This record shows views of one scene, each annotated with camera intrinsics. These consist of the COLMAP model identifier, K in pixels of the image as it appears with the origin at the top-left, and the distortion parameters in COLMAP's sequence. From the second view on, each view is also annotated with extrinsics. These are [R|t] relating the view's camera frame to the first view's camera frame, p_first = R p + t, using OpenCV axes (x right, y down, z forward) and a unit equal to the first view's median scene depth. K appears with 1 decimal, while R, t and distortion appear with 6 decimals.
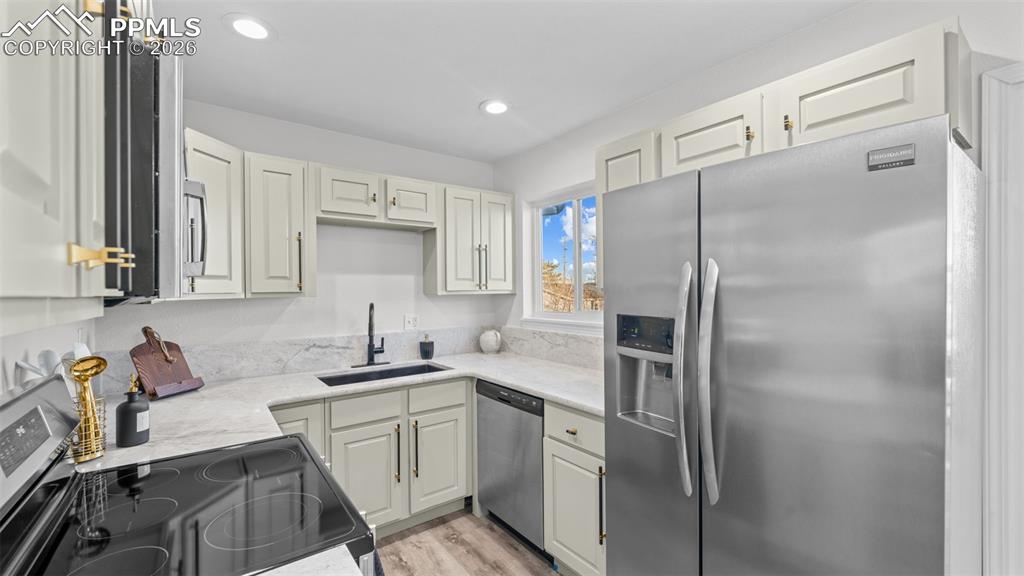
lens RADIAL K [[414.3, 0, 510.2], [0, 414.3, 292.1], [0, 0, 1]] dist [0.004795, 0.000333]
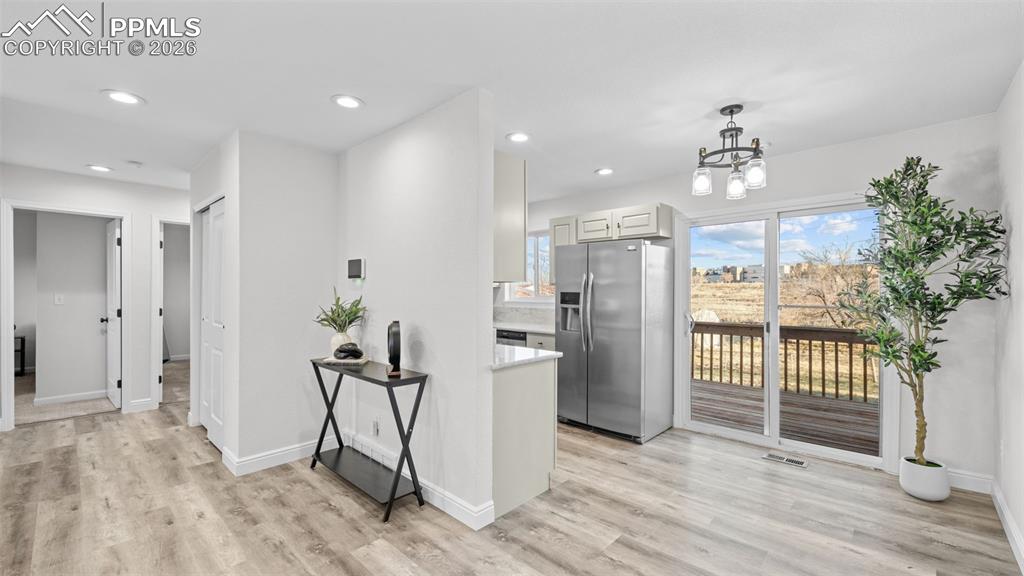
lens RADIAL K [[414.3, 0, 515.5], [0, 414.3, 291.5], [0, 0, 1]] dist [0.004795, 0.000333]
pose [[0.983673, 0.011277, 0.179611, -0.345446], [-0.010984, 0.999936, -0.002628, 0.038902], [-0.179629, 0.000612, 0.983734, -1.075420]]
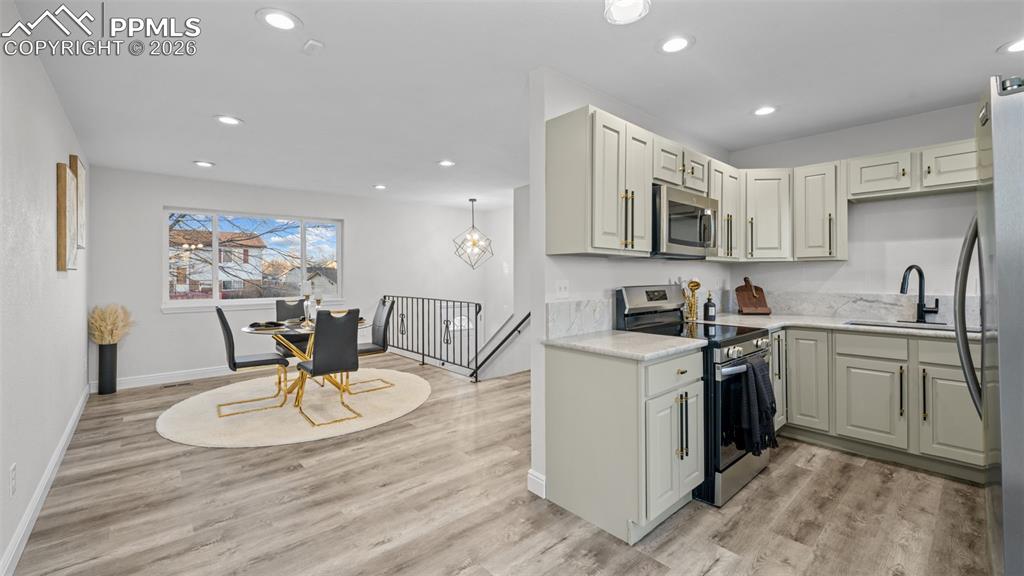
lens RADIAL K [[414.3, 0, 515.2], [0, 414.3, 277.6], [0, 0, 1]] dist [0.004795, 0.000333]
pose [[0.106932, 0.018291, -0.994098, 0.807946], [0.001832, 0.999825, 0.018593, 0.045129], [0.994265, -0.003810, 0.106880, -0.216167]]
